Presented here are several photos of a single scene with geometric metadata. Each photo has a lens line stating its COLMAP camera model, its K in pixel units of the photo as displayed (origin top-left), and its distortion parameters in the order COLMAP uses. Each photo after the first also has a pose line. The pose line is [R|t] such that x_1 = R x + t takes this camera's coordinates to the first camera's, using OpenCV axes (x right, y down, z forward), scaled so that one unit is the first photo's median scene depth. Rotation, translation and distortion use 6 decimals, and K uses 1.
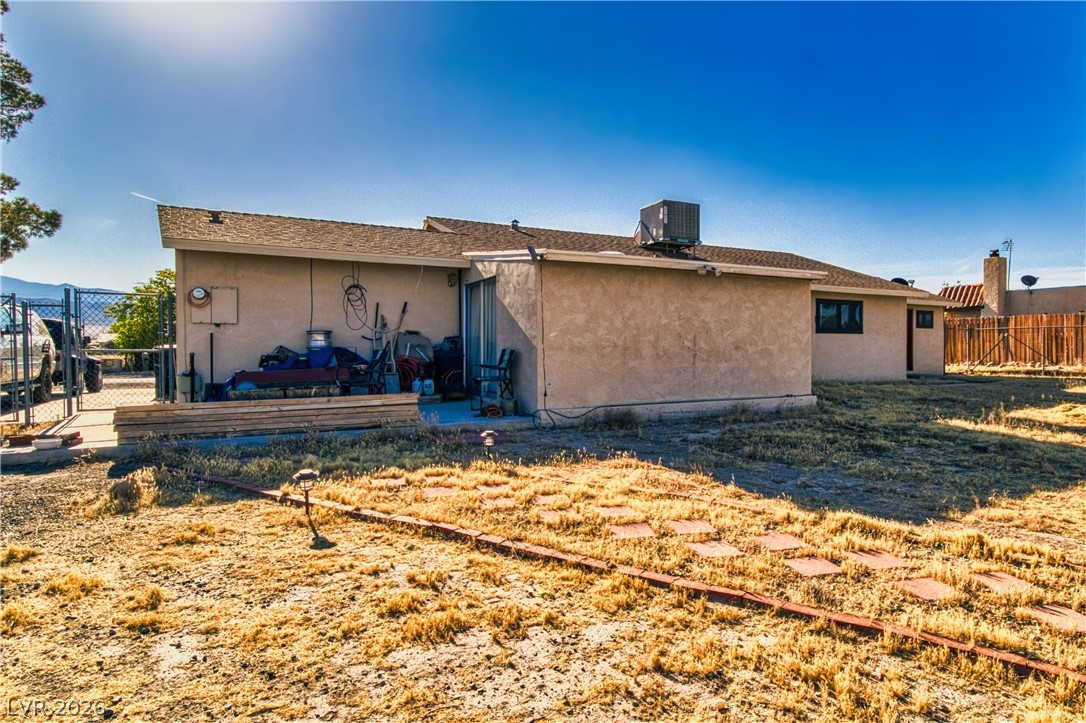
lens RADIAL K [[408.9, 0, 543.0], [0, 408.9, 361.5], [0, 0, 1]] dist [-0.006074, -0.000042]
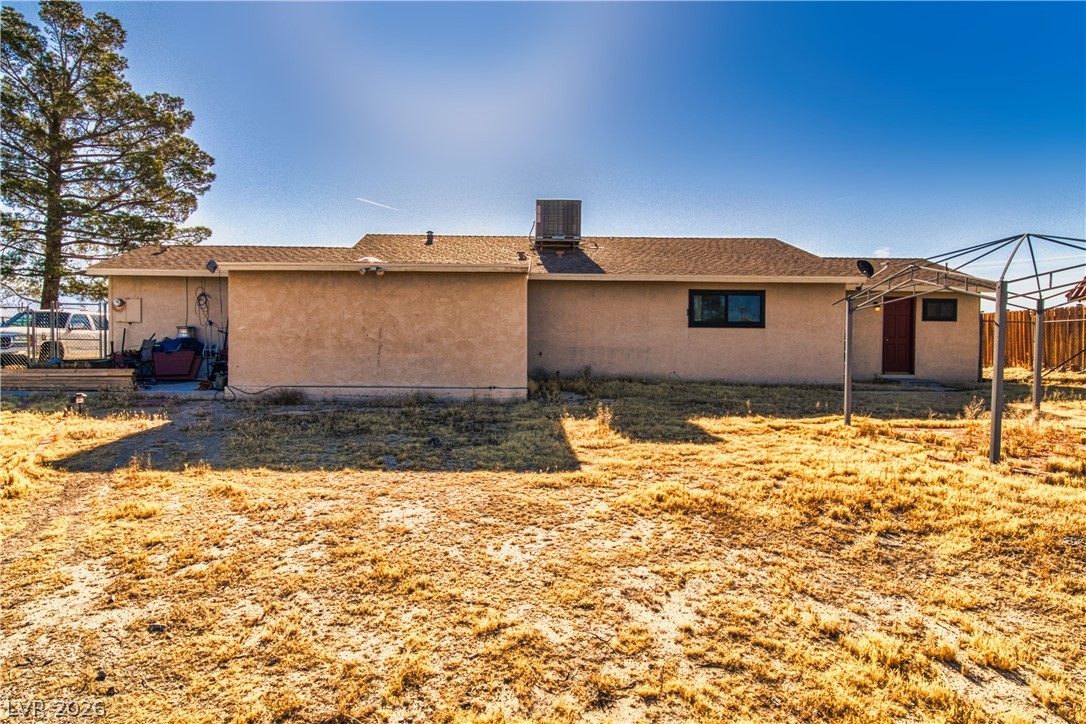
lens RADIAL K [[380.4, 0, 543.0], [0, 380.4, 359.1], [0, 0, 1]] dist [-0.001075, 0.000024]
pose [[0.947091, 0.021422, -0.320249, 1.071330], [-0.020287, 0.999771, 0.006881, 0.003461], [0.320323, -0.000020, 0.947308, 0.142550]]
